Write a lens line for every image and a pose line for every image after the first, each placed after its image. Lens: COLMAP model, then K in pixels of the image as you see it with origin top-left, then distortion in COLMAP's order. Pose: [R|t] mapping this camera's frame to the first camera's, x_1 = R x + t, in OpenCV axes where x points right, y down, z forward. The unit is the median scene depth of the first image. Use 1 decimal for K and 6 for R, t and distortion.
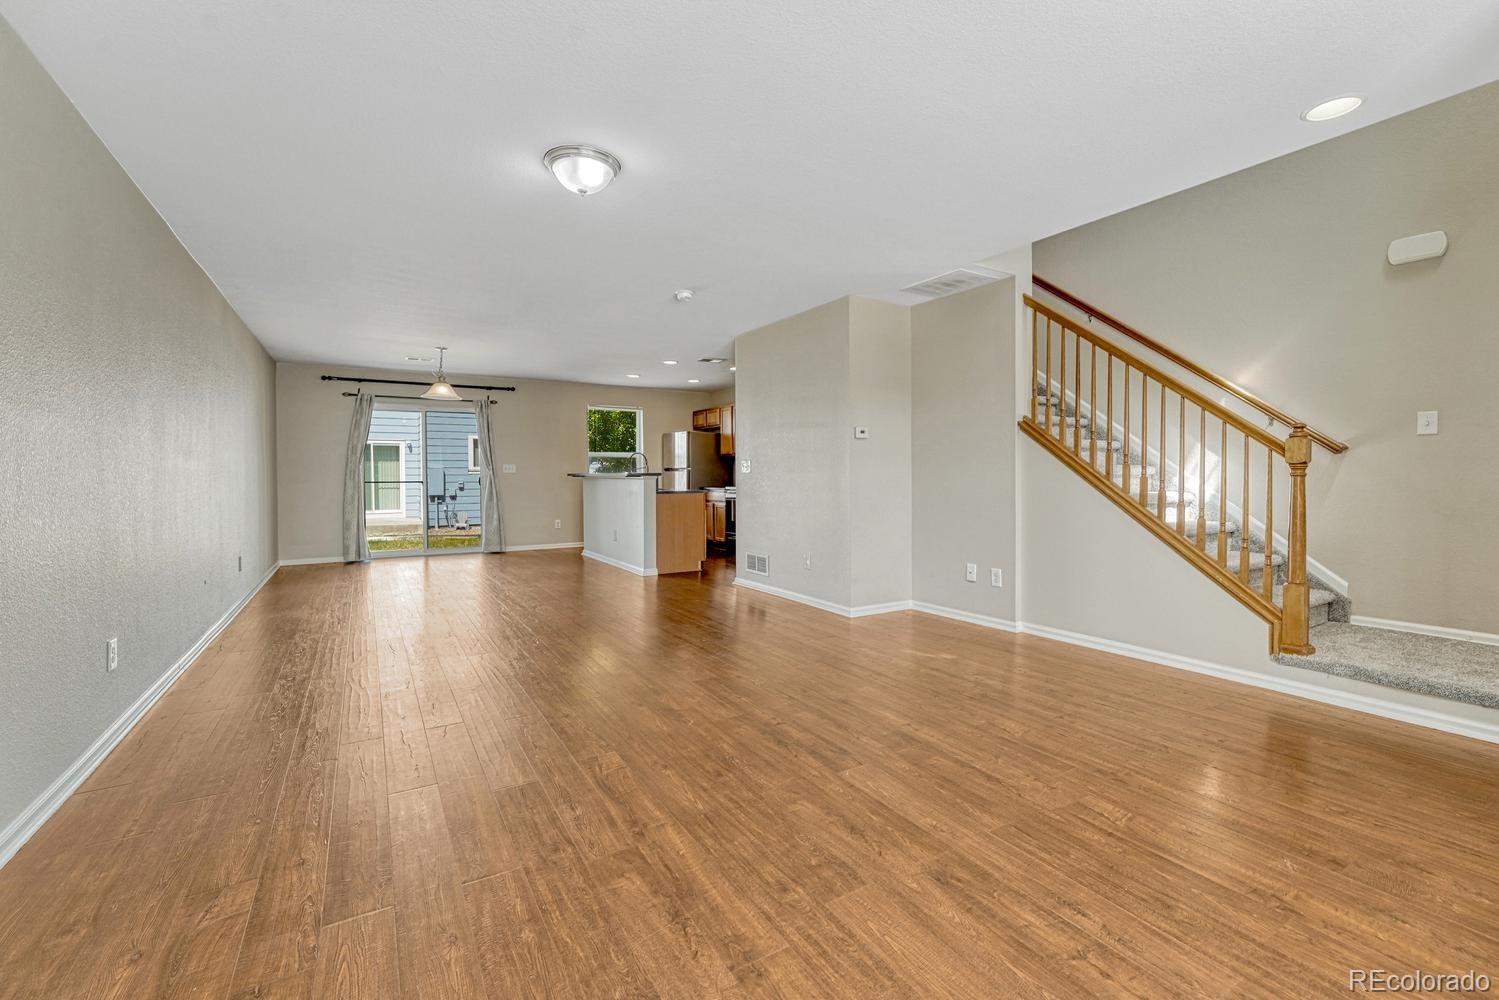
lens RADIAL K [[637.1, 0, 745.5], [0, 637.1, 489.4], [0, 0, 1]] dist [-0.002221, -0.000320]
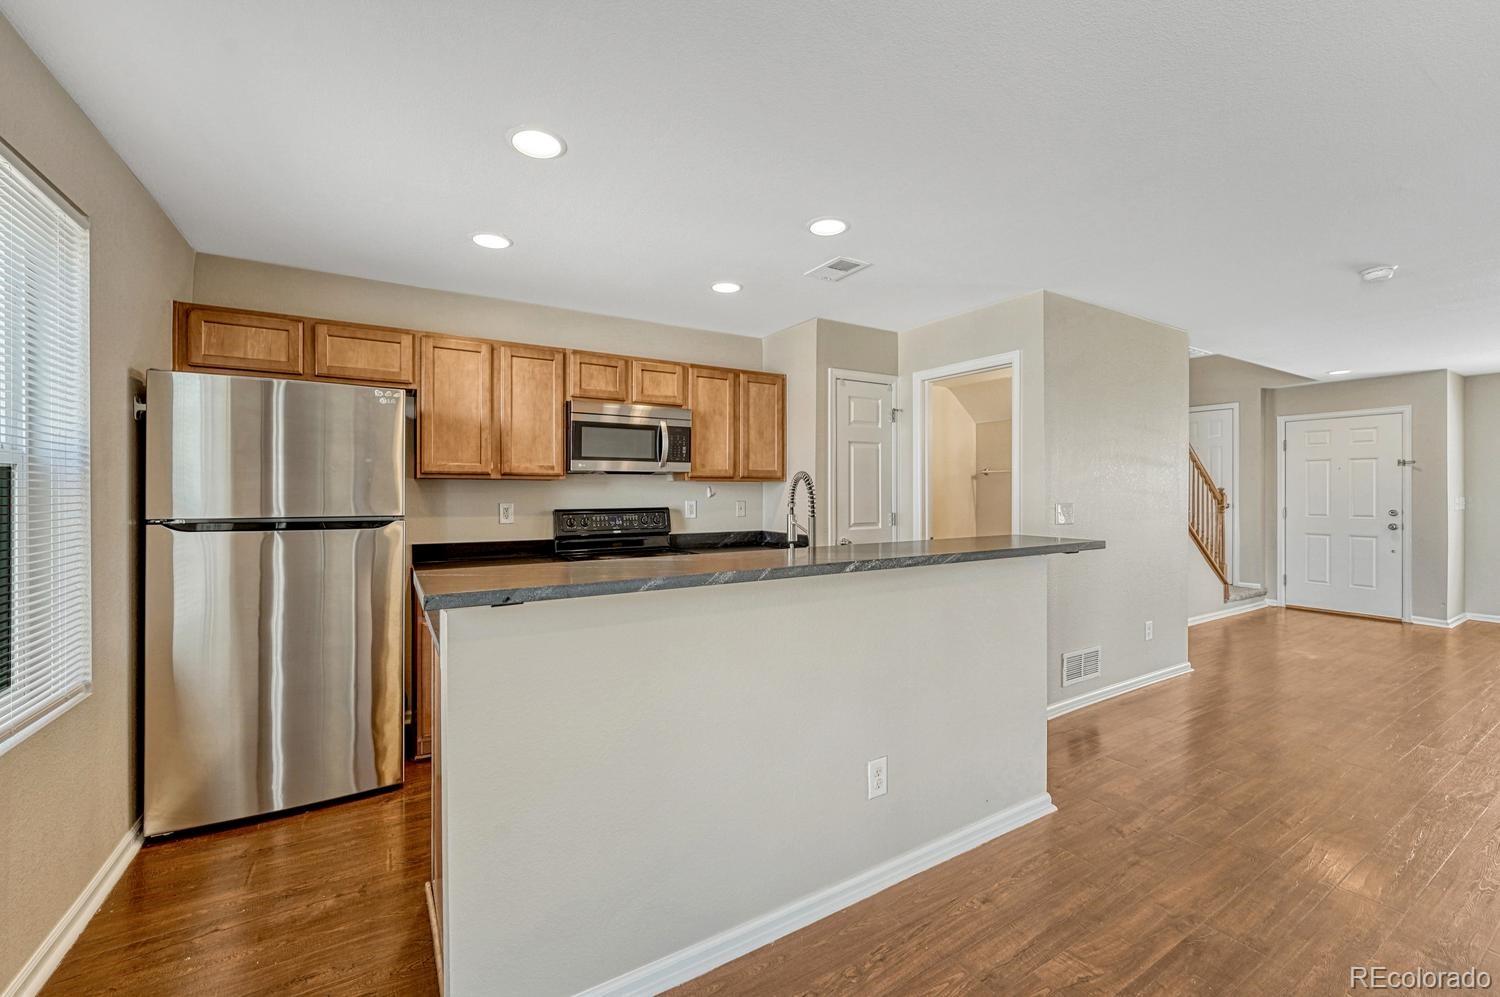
lens RADIAL K [[608.7, 0, 753.5], [0, 608.7, 491.3], [0, 0, 1]] dist [-0.010593, 0.000277]
pose [[-0.011080, 0.004161, 0.999930, -0.513819], [0.024120, 0.999701, -0.003893, -0.055780], [-0.999648, 0.024075, -0.011177, 1.167043]]
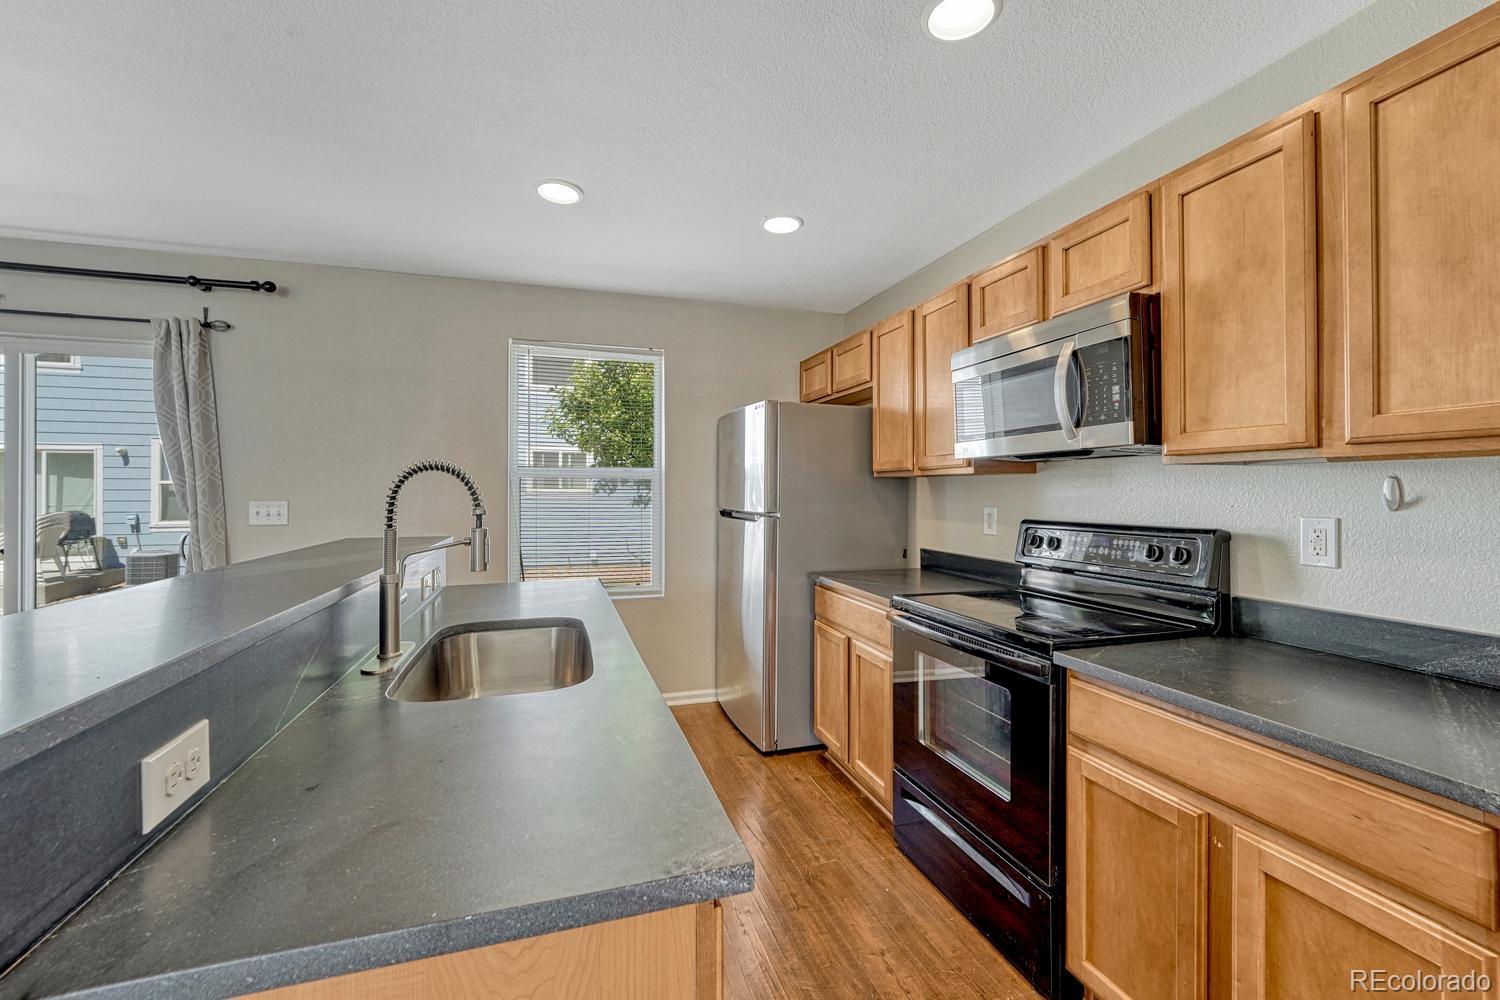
lens RADIAL K [[615.7, 0, 746.9], [0, 615.7, 489.4], [0, 0, 1]] dist [-0.008768, 0.000267]
pose [[0.972776, 0.003623, -0.231719, -0.041271], [-0.009666, 0.999642, -0.024949, -0.052867], [0.231545, 0.026510, 0.972463, 0.959059]]
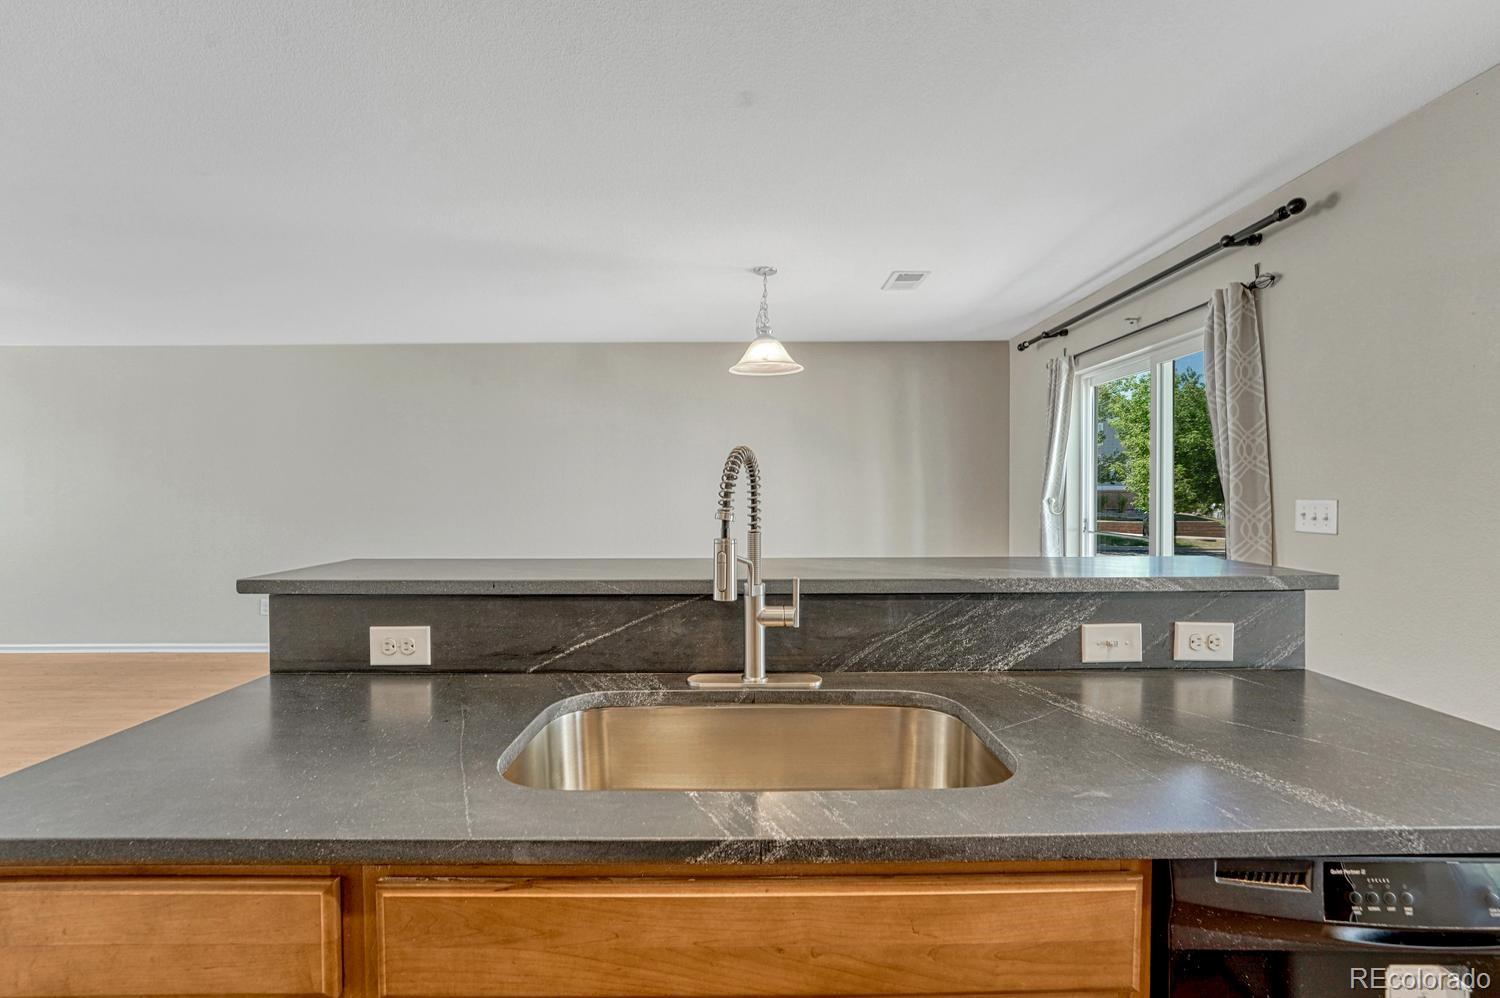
lens RADIAL K [[624.6, 0, 754.9], [0, 624.6, 494.4], [0, 0, 1]] dist [-0.010869, 0.000317]
pose [[-0.508236, 0.015701, -0.861075, -0.051017], [-0.014495, 0.999536, 0.026781, -0.059310], [0.861096, 0.026092, -0.507772, 1.226304]]
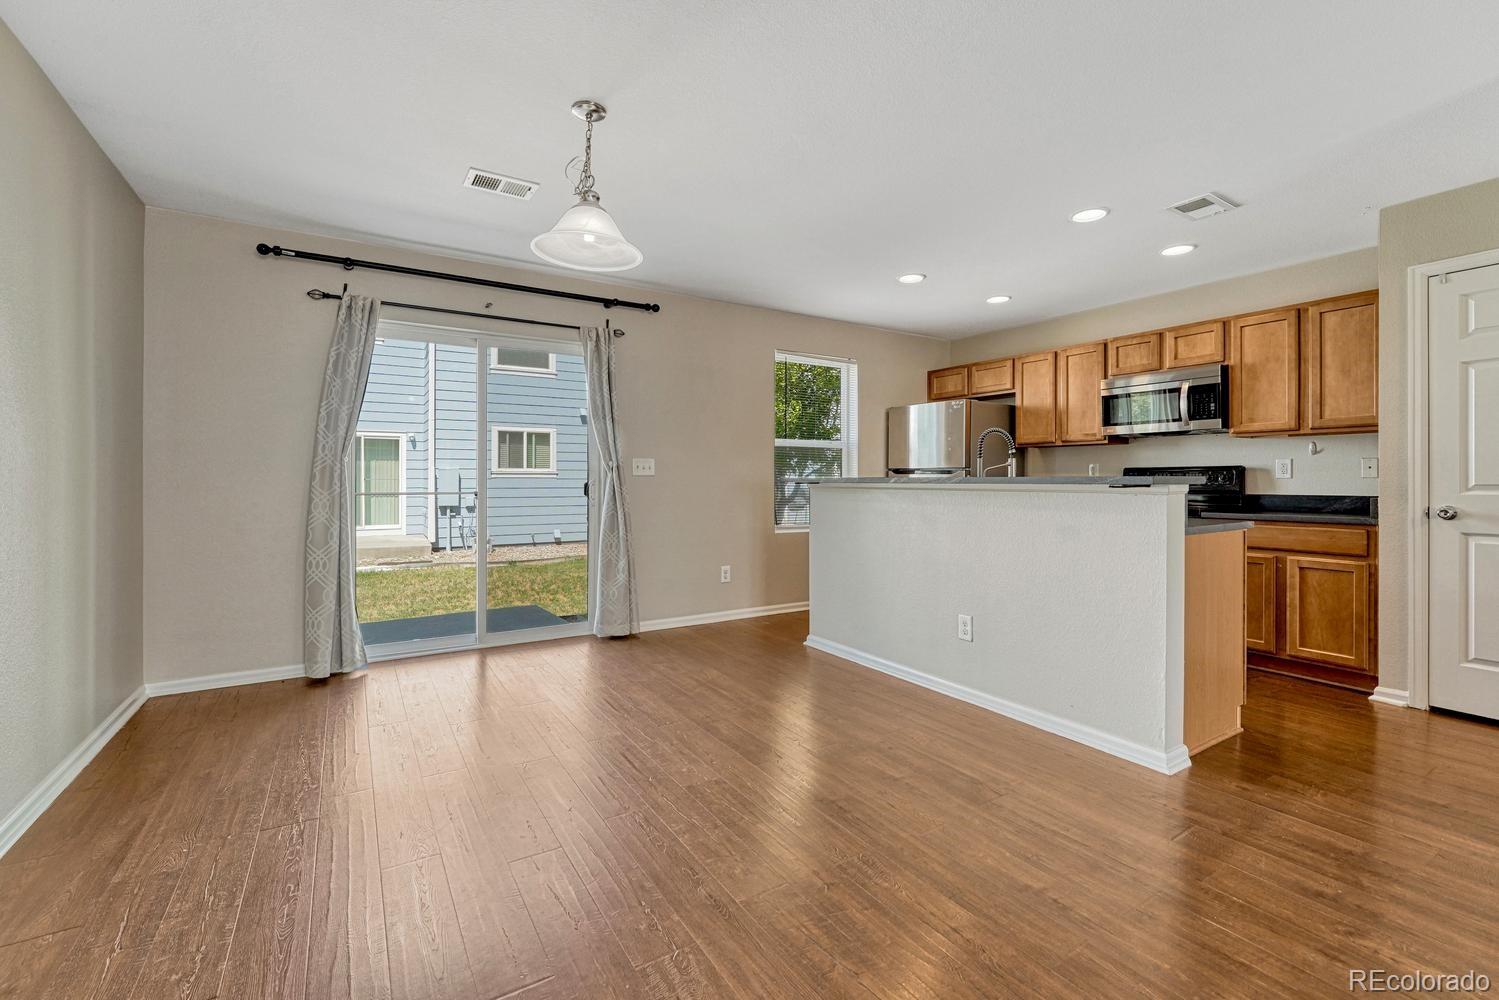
lens RADIAL K [[640.3, 0, 747.7], [0, 640.3, 481.4], [0, 0, 1]] dist [-0.009764, -0.000046]
pose [[0.999835, 0.005213, 0.017403, -0.391917], [-0.004852, 0.999774, -0.020710, -0.014958], [-0.017507, 0.020622, 0.999634, 0.649843]]
